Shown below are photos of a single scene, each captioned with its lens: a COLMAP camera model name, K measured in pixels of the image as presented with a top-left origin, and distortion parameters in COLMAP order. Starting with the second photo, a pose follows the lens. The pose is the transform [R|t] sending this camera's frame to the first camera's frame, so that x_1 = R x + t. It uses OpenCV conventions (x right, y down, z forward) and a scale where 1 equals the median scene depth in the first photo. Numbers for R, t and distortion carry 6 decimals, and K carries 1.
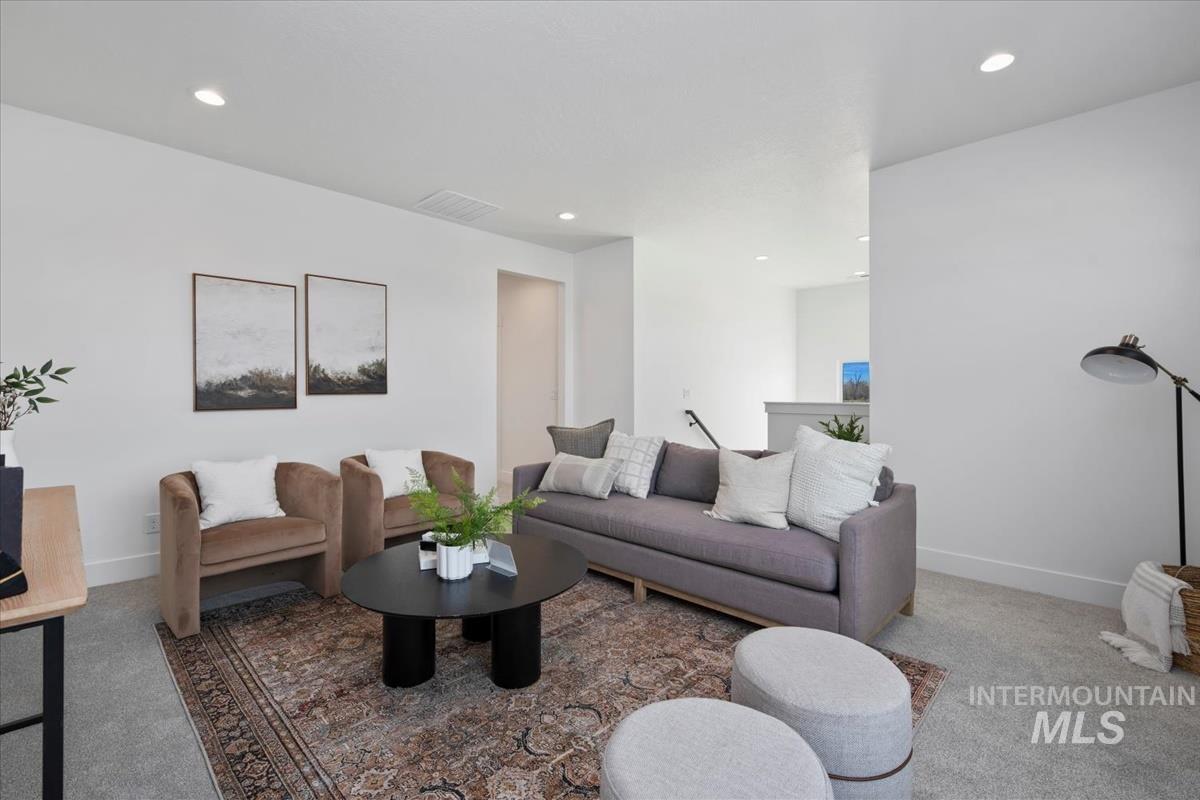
lens RADIAL K [[514.6, 0, 601.0], [0, 514.6, 393.1], [0, 0, 1]] dist [0.003551, -0.009898]
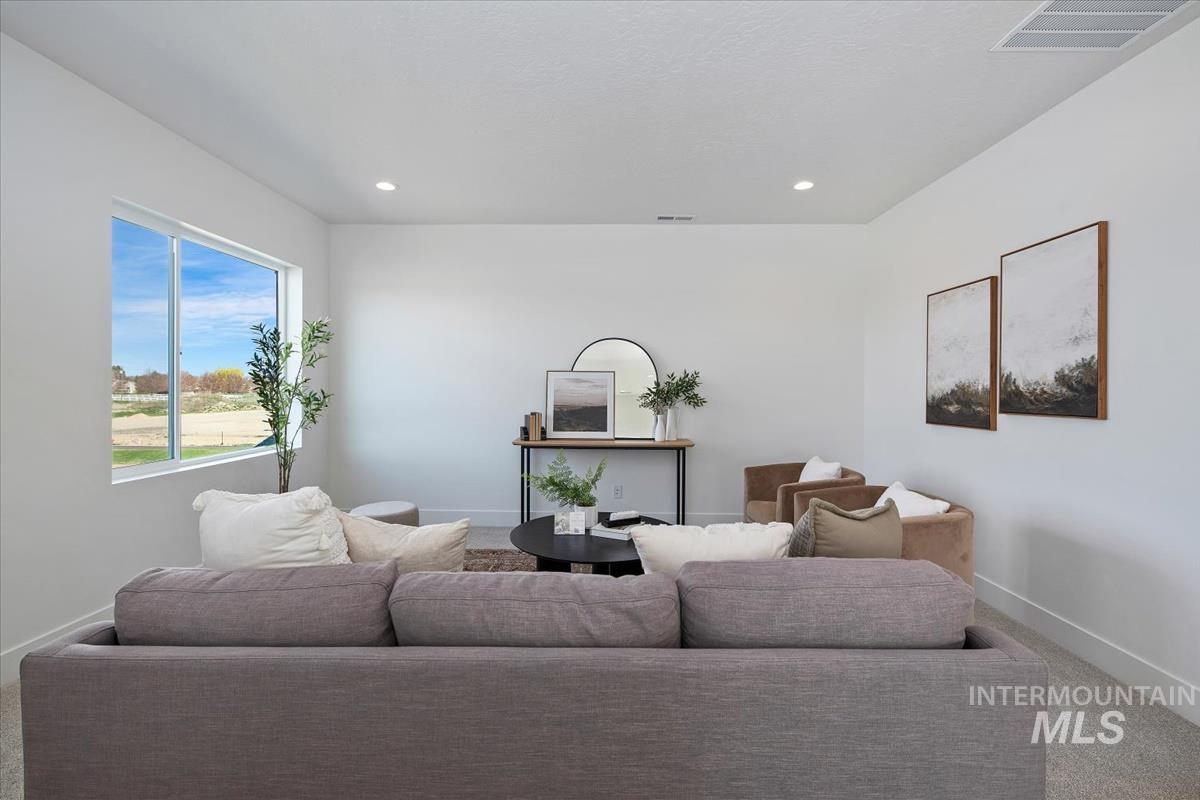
lens RADIAL K [[514.6, 0, 601.0], [0, 514.6, 393.1], [0, 0, 1]] dist [0.003551, -0.009898]
pose [[-0.718672, -0.004252, -0.695336, 0.419702], [-0.017211, 0.999784, 0.011674, -0.027362], [0.695136, 0.020357, -0.718590, 1.219816]]
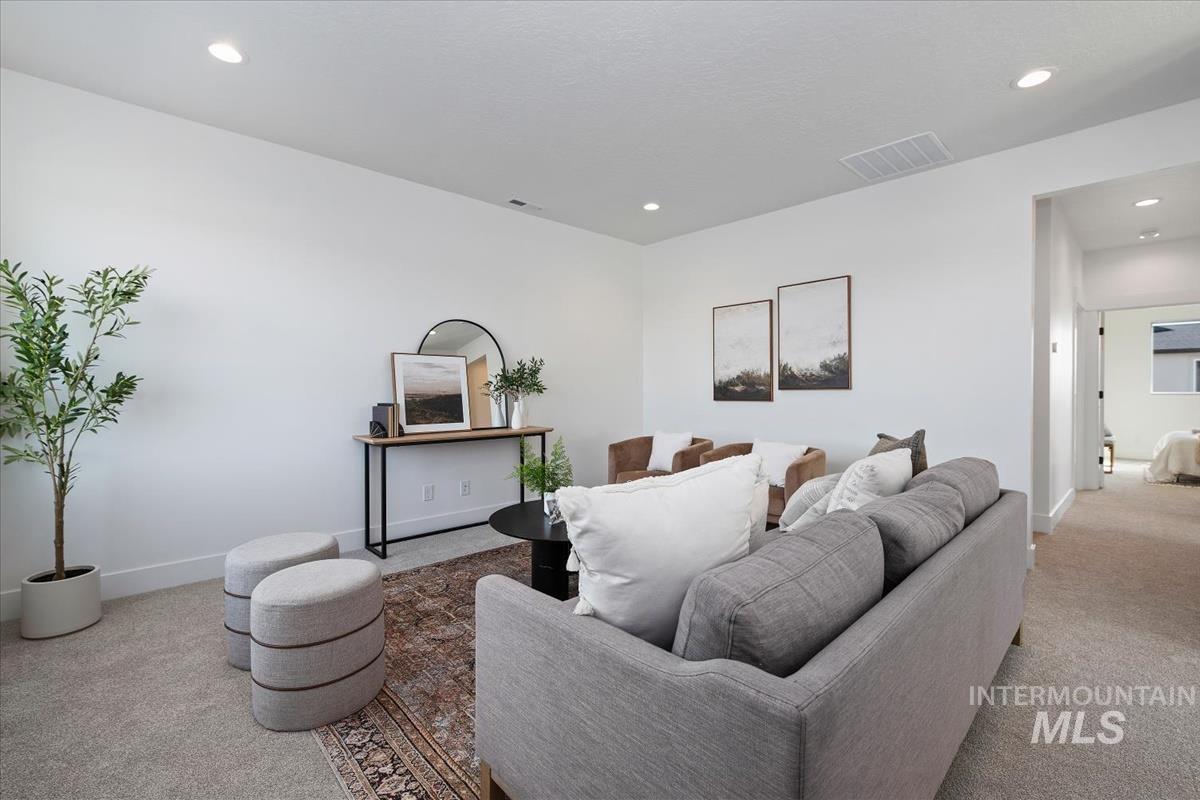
lens RADIAL K [[514.6, 0, 601.0], [0, 514.6, 393.1], [0, 0, 1]] dist [0.003551, -0.009898]
pose [[-0.030894, 0.001305, -0.999522, 0.663798], [-0.005919, 0.999981, 0.001488, 0.012467], [0.999505, 0.005962, -0.030886, 0.676193]]
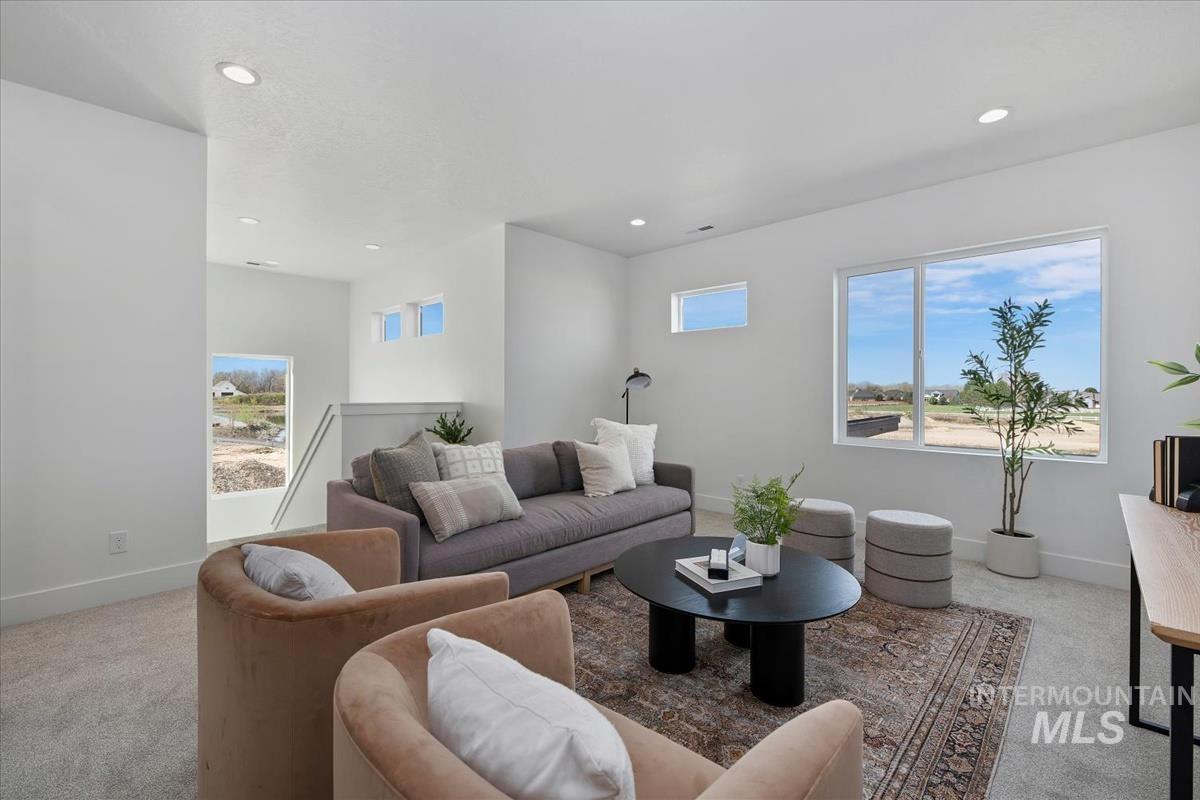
lens RADIAL K [[514.6, 0, 601.0], [0, 514.6, 393.1], [0, 0, 1]] dist [0.003551, -0.009898]
pose [[-0.002200, 0.004872, 0.999986, -0.769687], [-0.001875, 0.999986, -0.004876, 0.000645], [-0.999996, -0.001885, -0.002191, 0.772357]]
